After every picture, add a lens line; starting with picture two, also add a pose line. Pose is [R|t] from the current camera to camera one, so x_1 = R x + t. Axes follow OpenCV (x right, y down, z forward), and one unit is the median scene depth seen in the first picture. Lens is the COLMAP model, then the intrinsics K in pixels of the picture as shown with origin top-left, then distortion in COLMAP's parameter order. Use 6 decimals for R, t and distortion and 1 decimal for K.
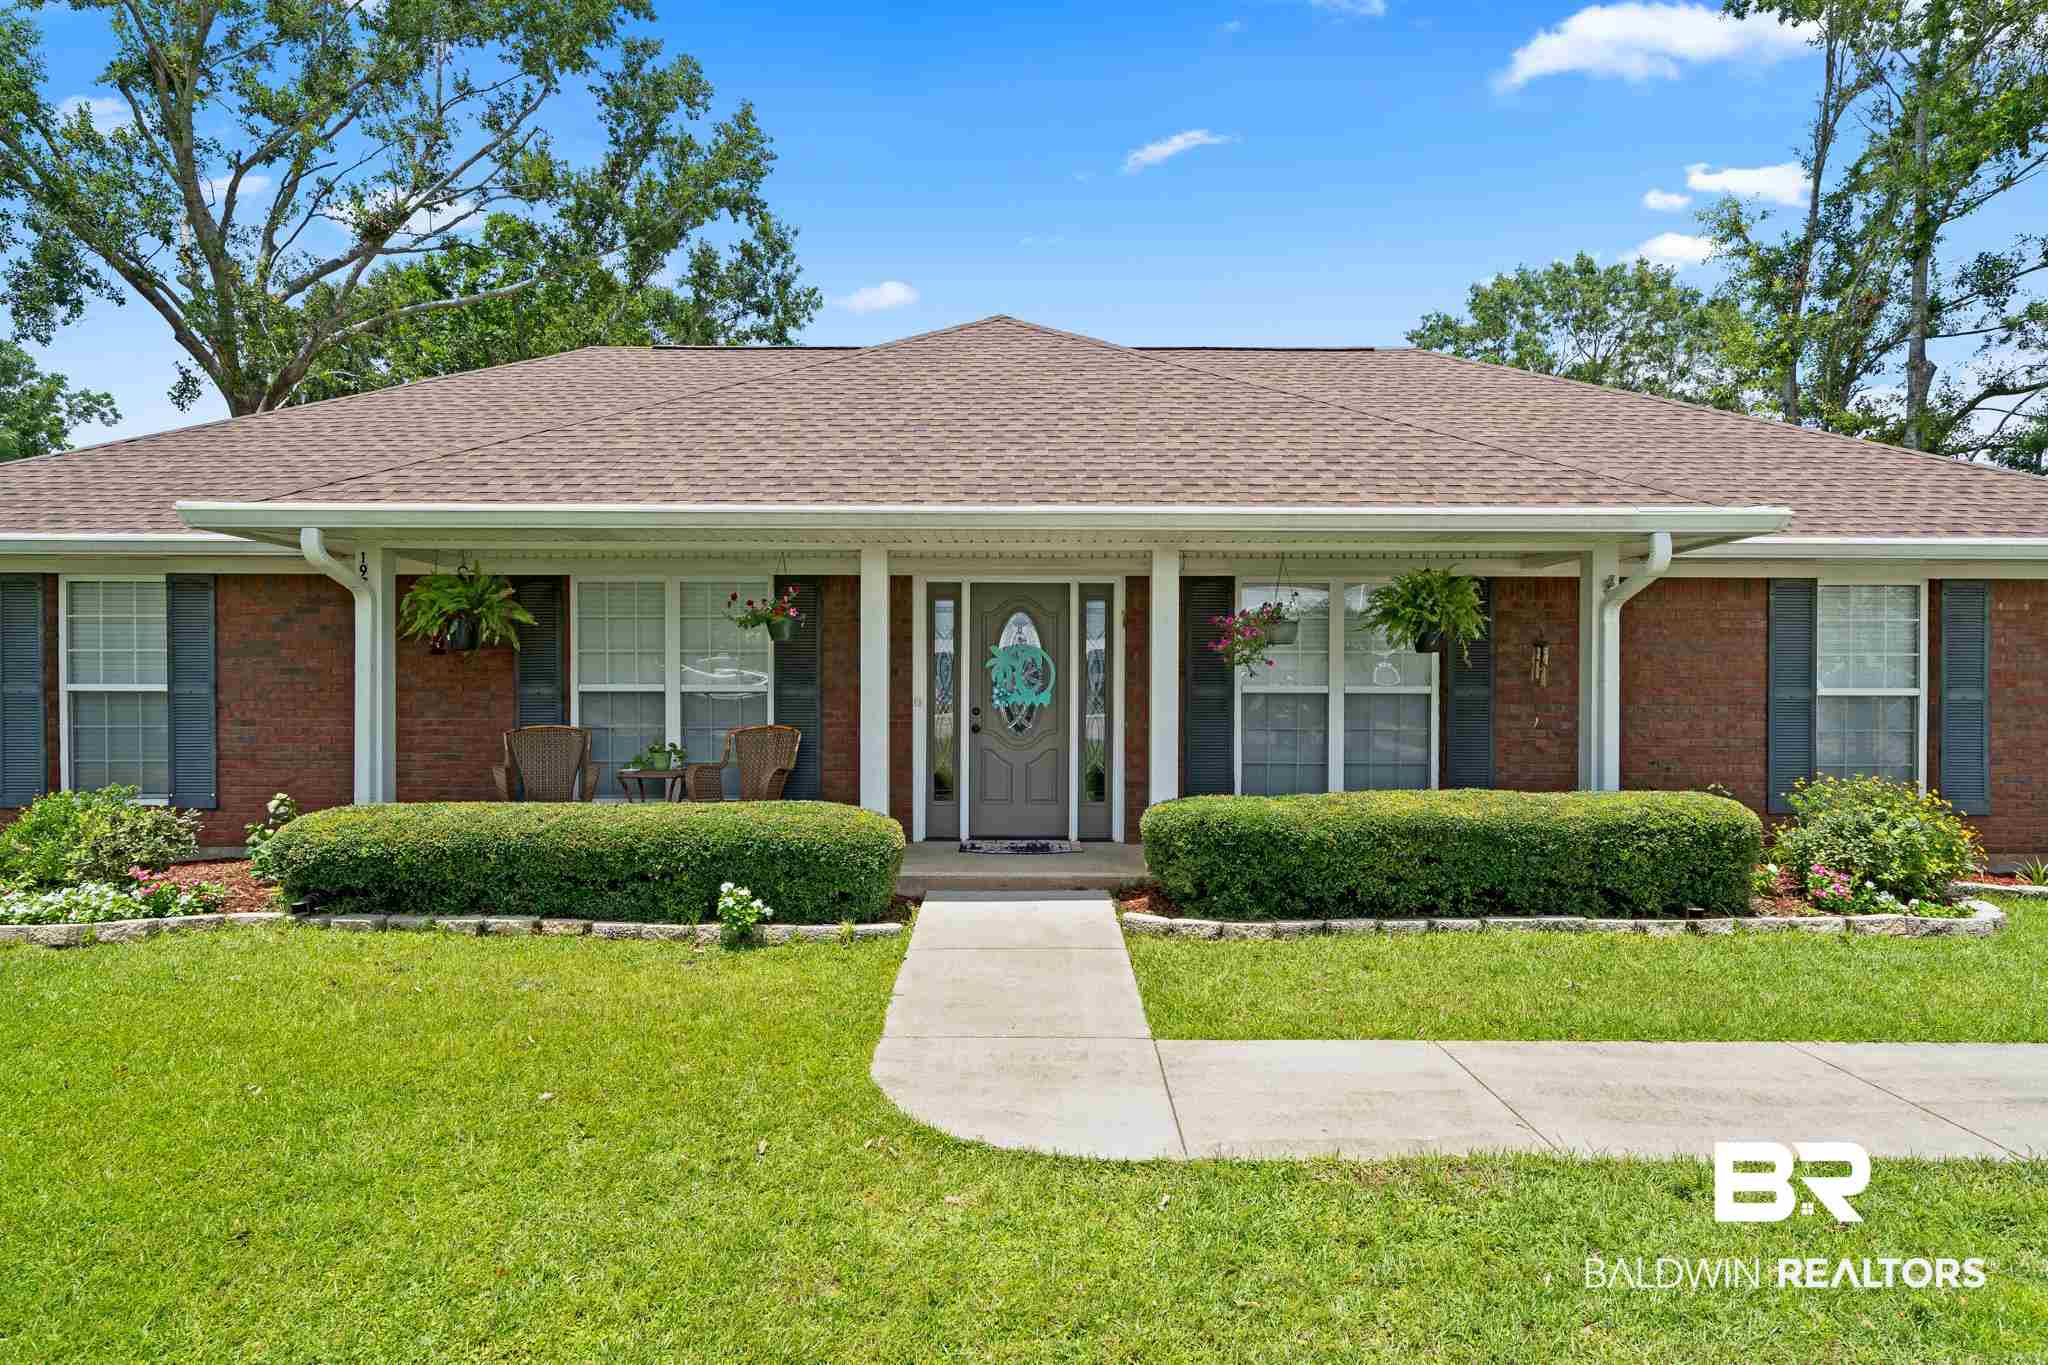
lens RADIAL K [[1064.8, 0, 1024.0], [0, 1064.8, 682.5], [0, 0, 1]] dist [0.000861, -0.000033]
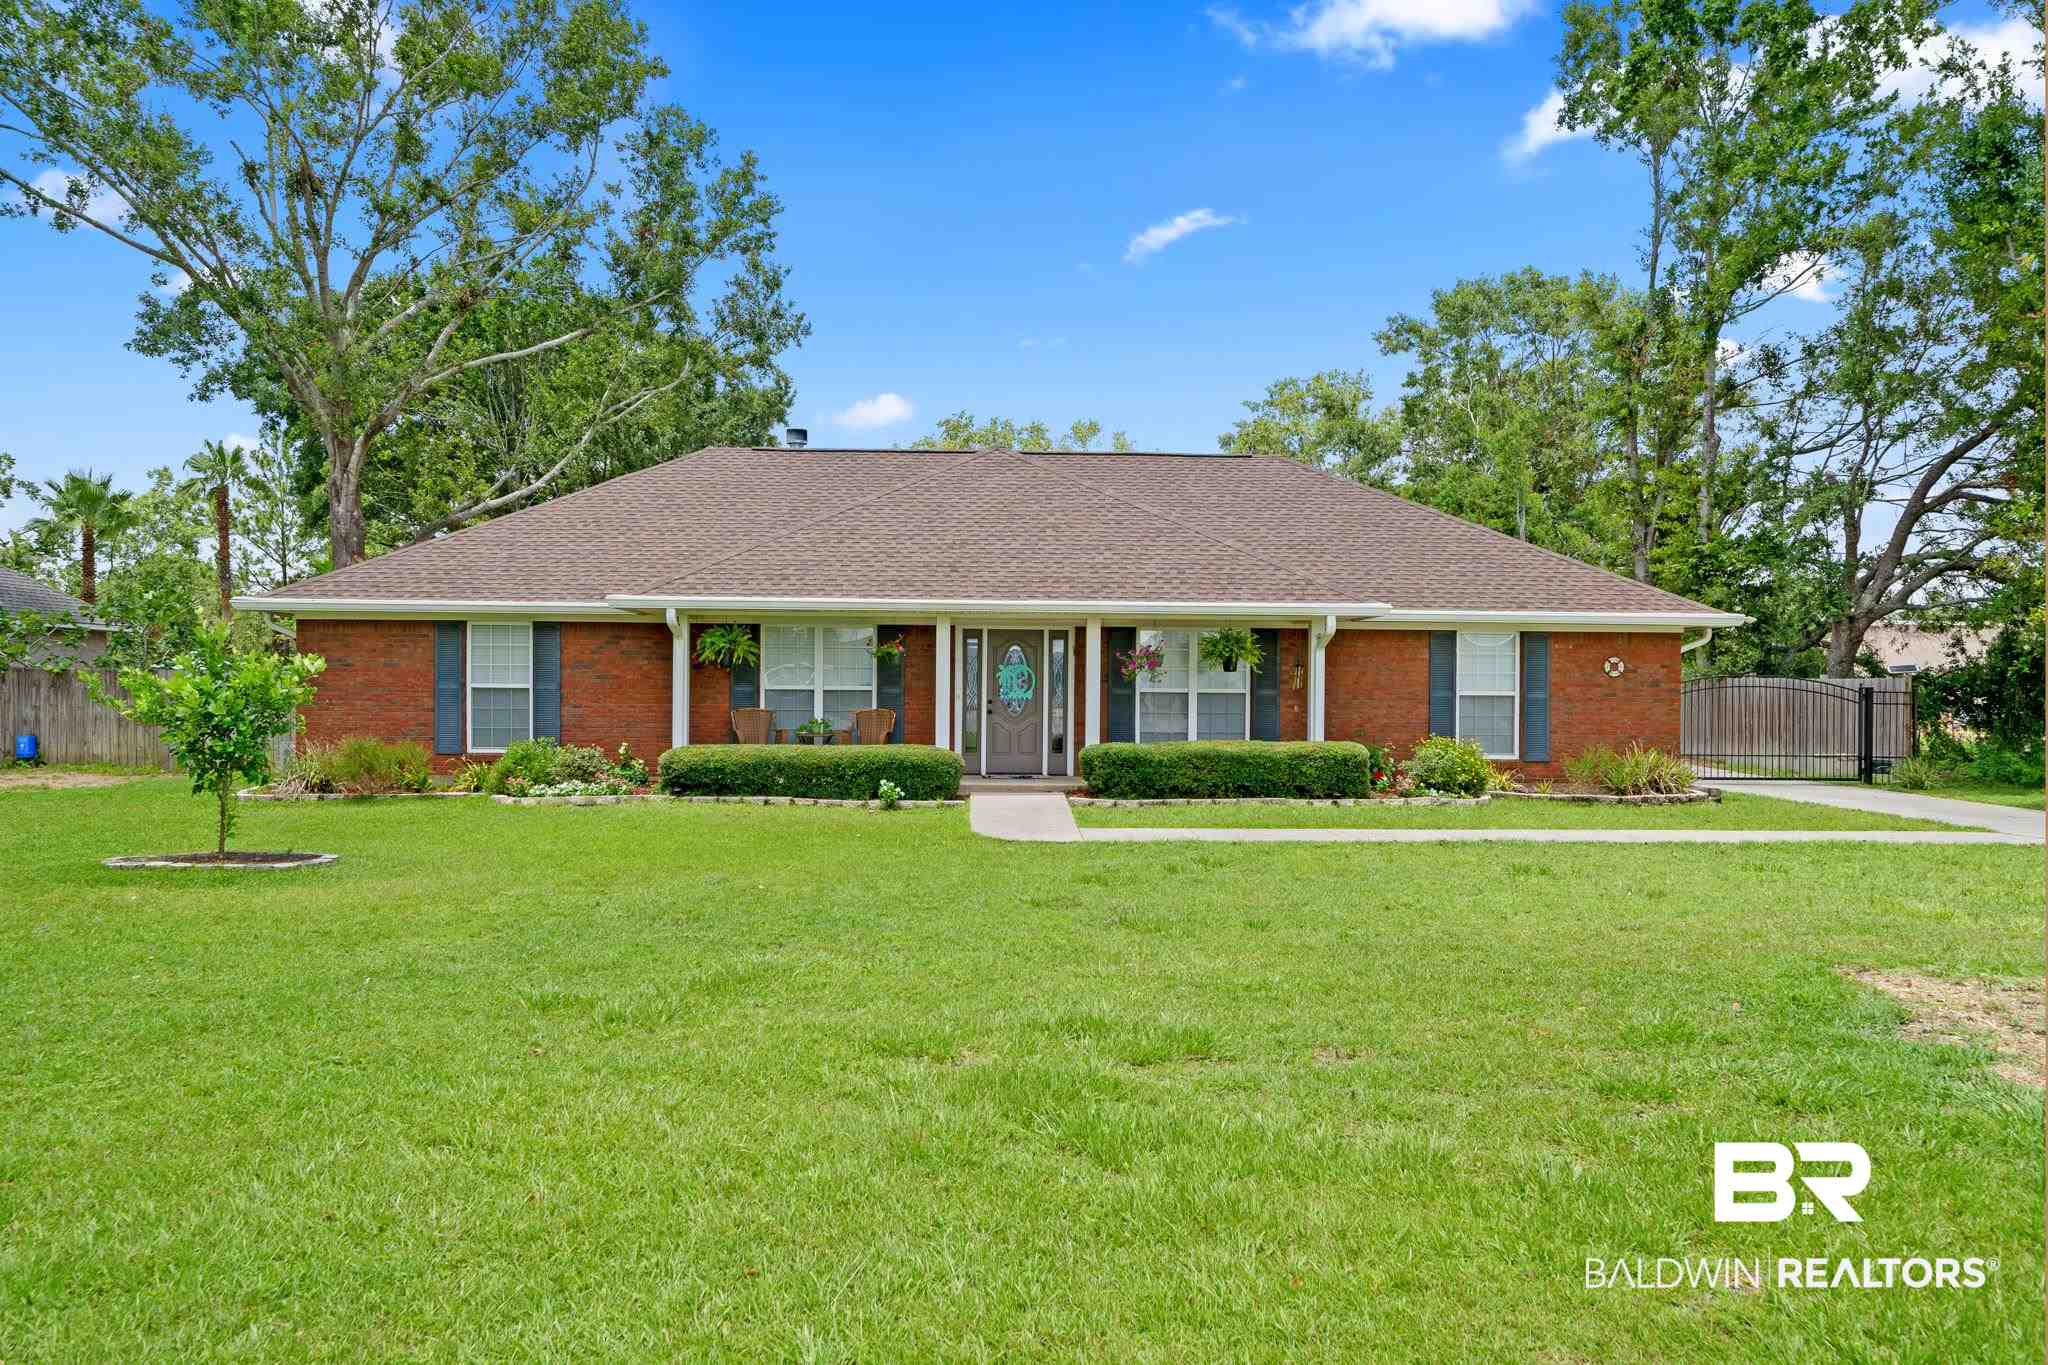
lens RADIAL K [[1415.0, 0, 1024.0], [0, 1415.0, 682.5], [0, 0, 1]] dist [-0.000689, -0.000061]
pose [[0.999235, 0.005429, 0.038720, -0.086811], [-0.005598, 0.999975, 0.004250, -0.016295], [-0.038696, -0.004463, 0.999241, -1.461619]]
